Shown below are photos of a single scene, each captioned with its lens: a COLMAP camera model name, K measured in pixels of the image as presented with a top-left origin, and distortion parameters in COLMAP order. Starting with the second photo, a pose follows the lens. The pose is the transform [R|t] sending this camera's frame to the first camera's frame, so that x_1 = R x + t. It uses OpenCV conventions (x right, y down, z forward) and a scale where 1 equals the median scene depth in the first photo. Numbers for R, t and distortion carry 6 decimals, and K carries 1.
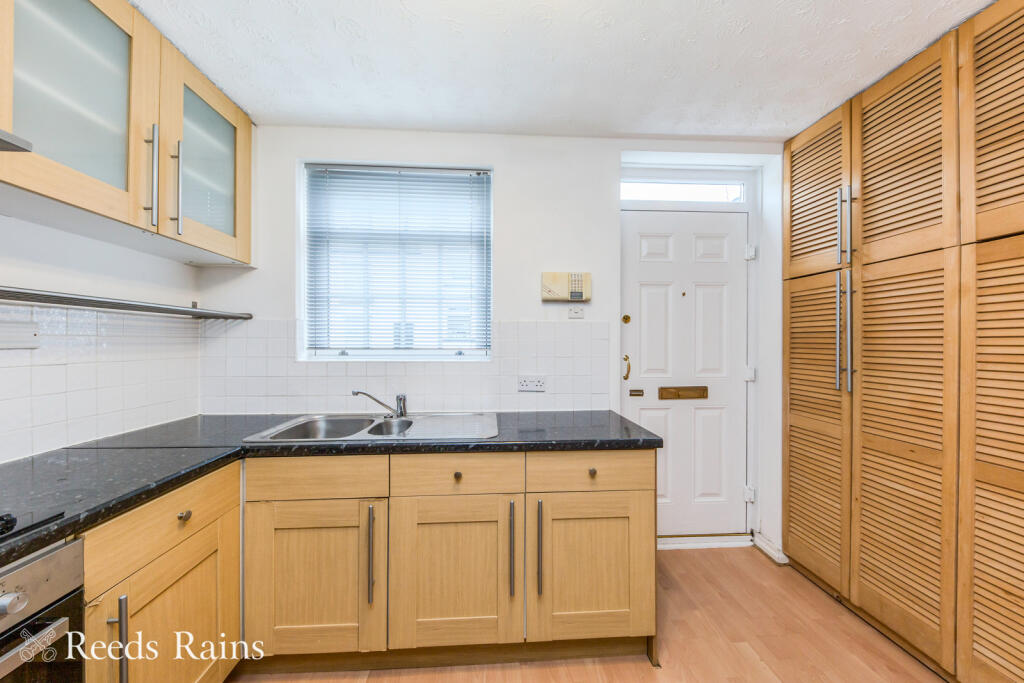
lens RADIAL K [[363.1, 0, 511.0], [0, 363.1, 343.3], [0, 0, 1]] dist [-0.002317, -0.000357]
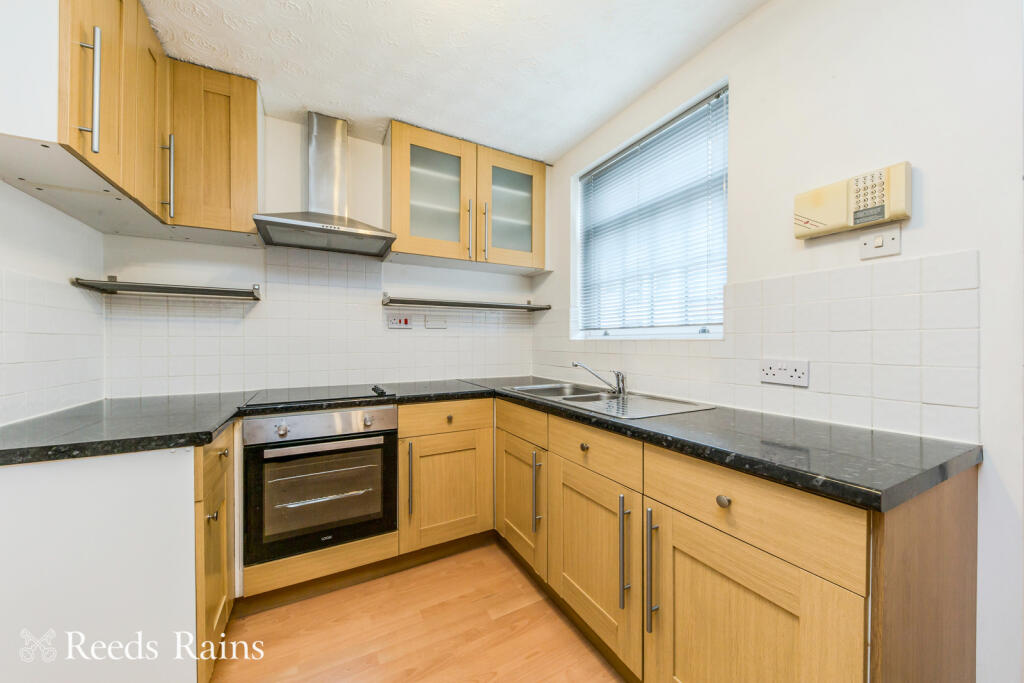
lens RADIAL K [[363.1, 0, 507.6], [0, 363.1, 340.7], [0, 0, 1]] dist [-0.002317, -0.000357]
pose [[0.403294, -0.002851, -0.915066, 0.469418], [0.001723, 0.999996, -0.002356, 0.057031], [0.915069, -0.000627, 0.403298, 0.301673]]
